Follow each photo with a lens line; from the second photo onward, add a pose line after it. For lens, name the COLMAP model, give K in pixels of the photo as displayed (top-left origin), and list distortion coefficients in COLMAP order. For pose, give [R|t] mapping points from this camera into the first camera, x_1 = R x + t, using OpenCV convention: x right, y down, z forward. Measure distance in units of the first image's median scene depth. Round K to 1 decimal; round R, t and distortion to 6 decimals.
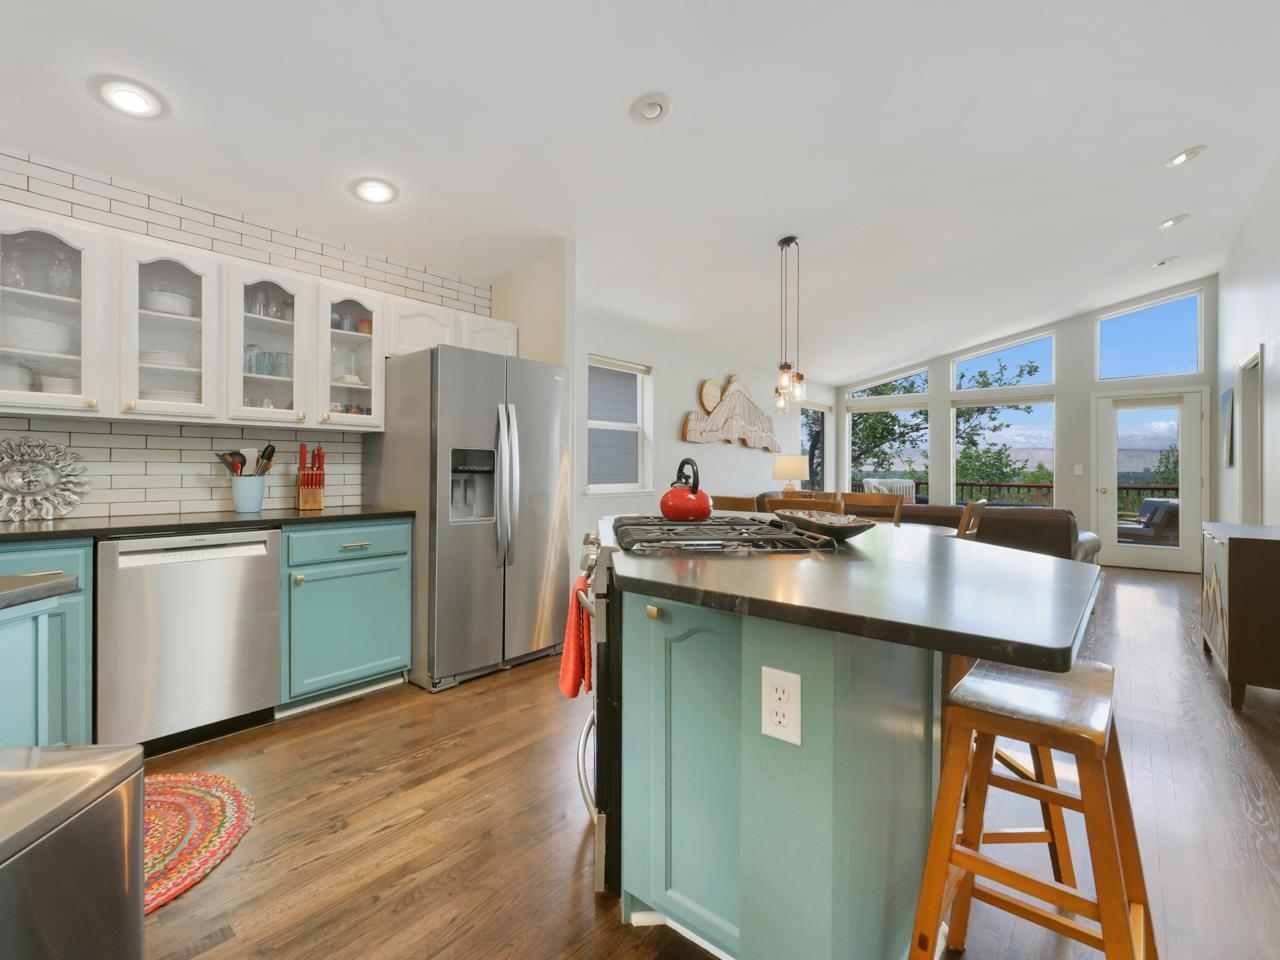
lens RADIAL K [[577.2, 0, 641.5], [0, 577.2, 476.3], [0, 0, 1]] dist [-0.000535, -0.000951]
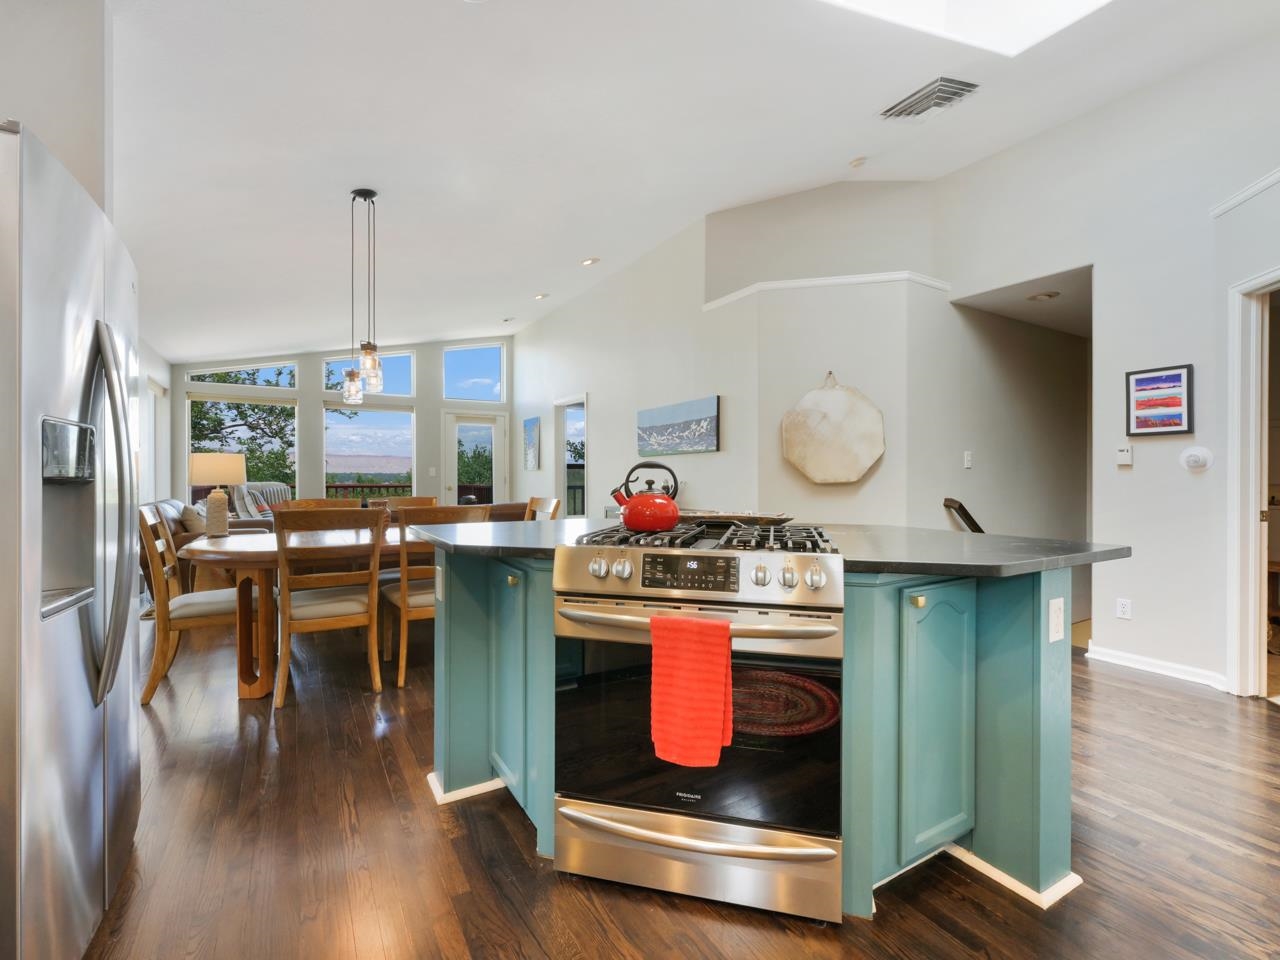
lens RADIAL K [[577.2, 0, 632.4], [0, 577.2, 474.5], [0, 0, 1]] dist [-0.000535, -0.000951]
pose [[0.335178, -0.005183, 0.942141, -0.545939], [0.010255, 0.999946, 0.001853, -0.007633], [-0.942099, 0.009041, 0.335213, 0.509596]]
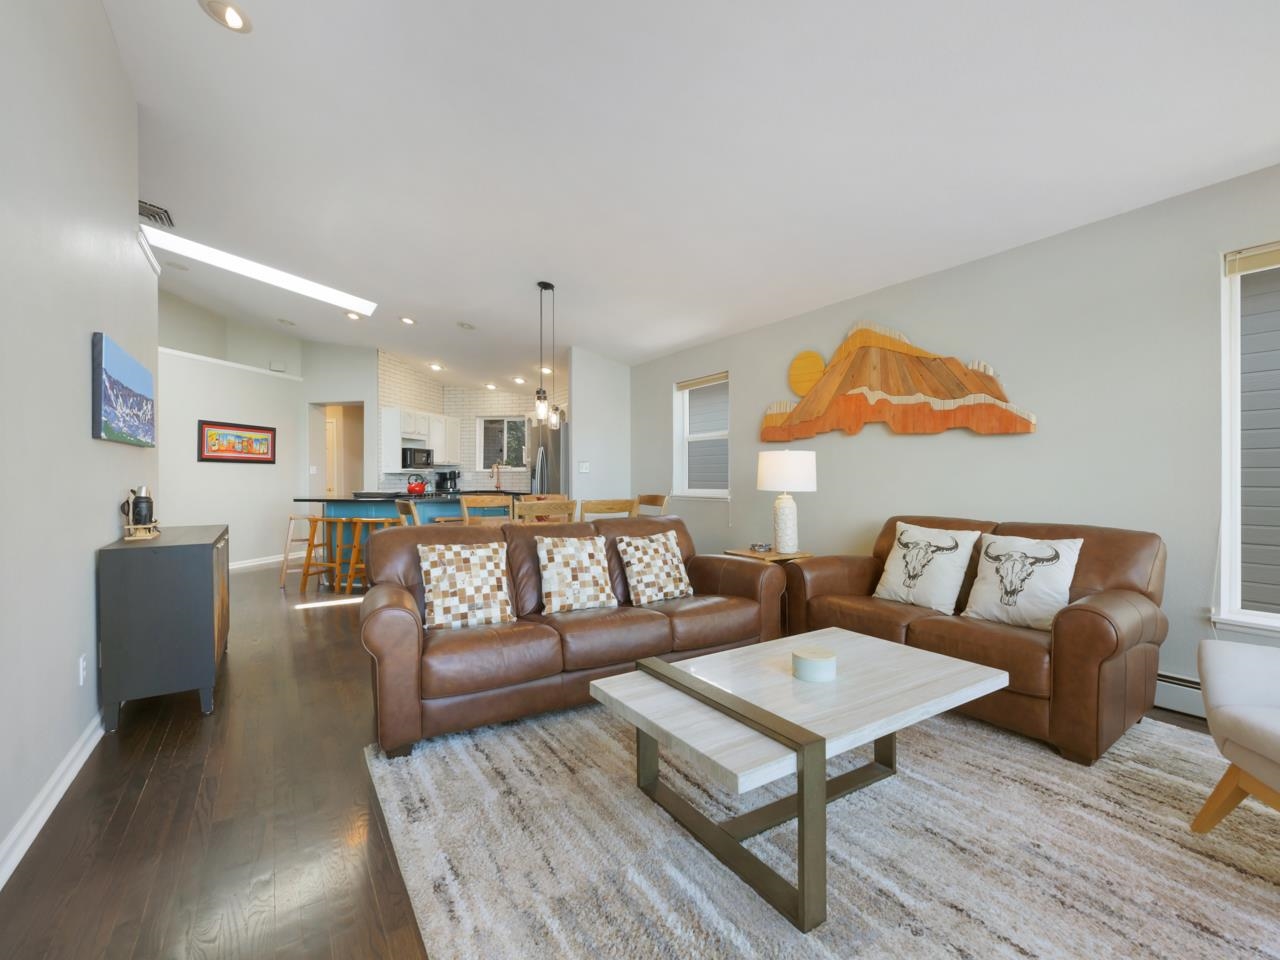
lens RADIAL K [[577.2, 0, 630.1], [0, 577.2, 477.4], [0, 0, 1]] dist [-0.000535, -0.000951]
pose [[-0.314172, -0.003452, -0.949360, 1.854367], [-0.009354, 0.999956, -0.000541, -0.012440], [0.949320, 0.008710, -0.314191, 2.141591]]
